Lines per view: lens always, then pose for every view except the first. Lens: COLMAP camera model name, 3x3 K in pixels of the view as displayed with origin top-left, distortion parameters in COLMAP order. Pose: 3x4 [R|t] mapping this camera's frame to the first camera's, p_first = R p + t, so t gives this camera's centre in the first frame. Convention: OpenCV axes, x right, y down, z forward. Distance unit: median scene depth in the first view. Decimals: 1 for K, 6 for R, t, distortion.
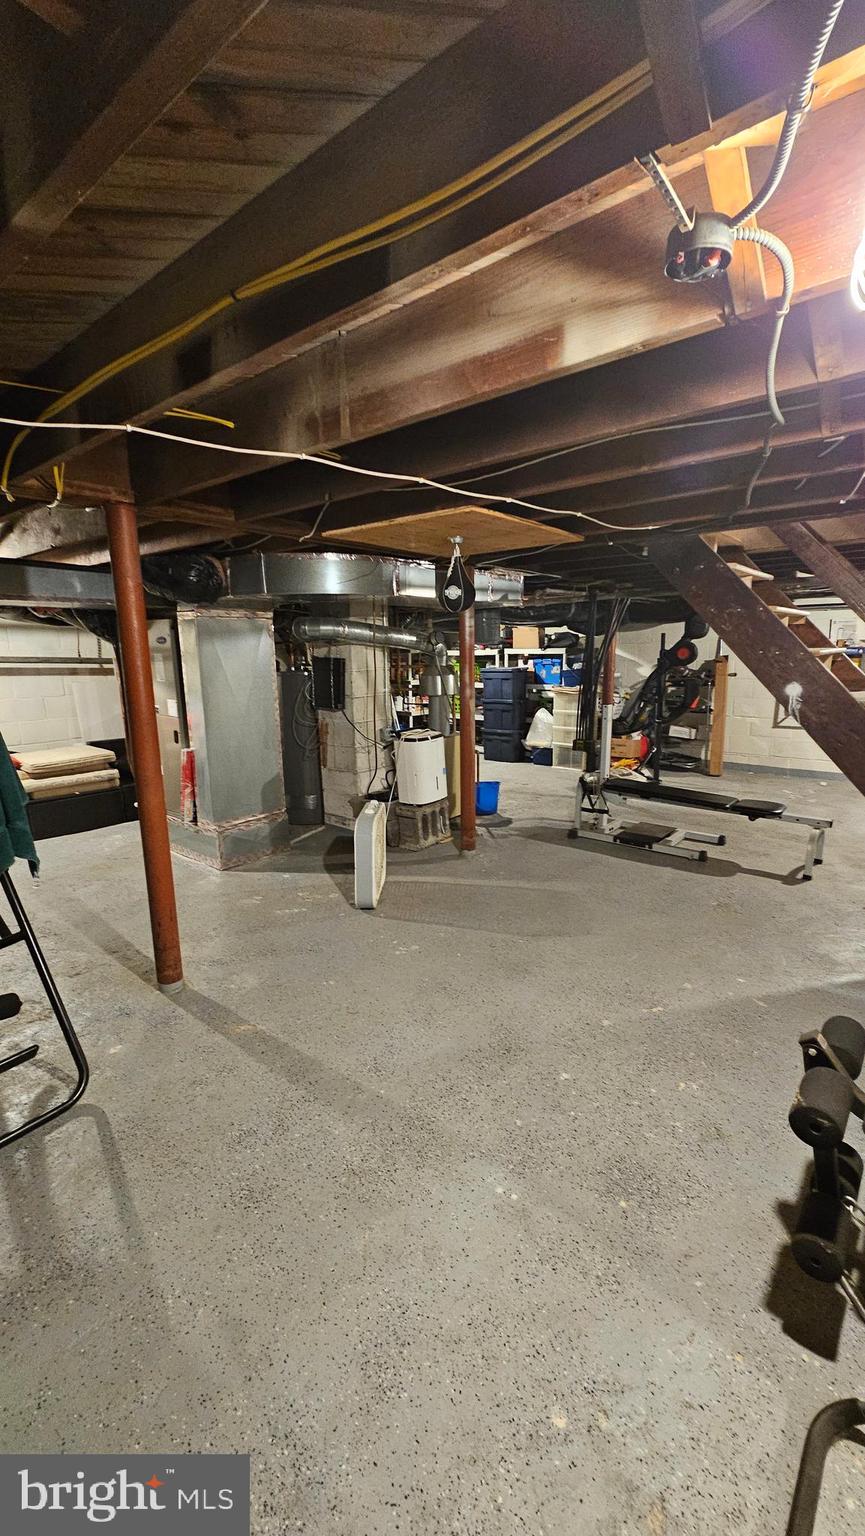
lens RADIAL K [[624.8, 0, 432.2], [0, 624.8, 775.5], [0, 0, 1]] dist [0.000007, -0.000300]
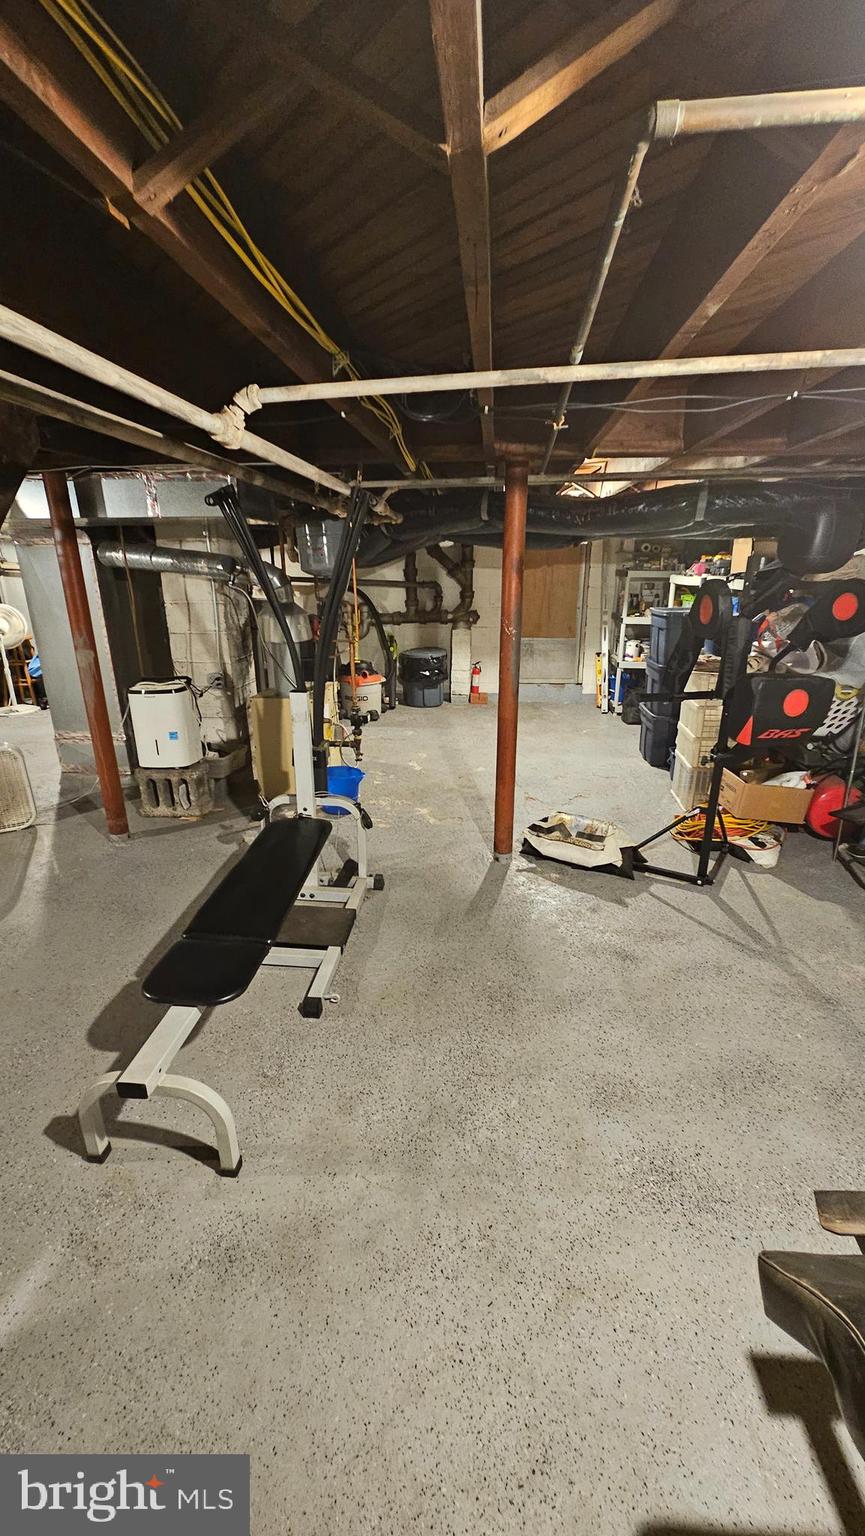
lens RADIAL K [[624.8, 0, 424.9], [0, 624.8, 762.5], [0, 0, 1]] dist [0.000007, -0.000300]
pose [[0.538028, 0.270207, -0.798445, 0.888165], [-0.162744, 0.962705, 0.216131, -0.211523], [0.827067, 0.013657, 0.561937, 0.831478]]
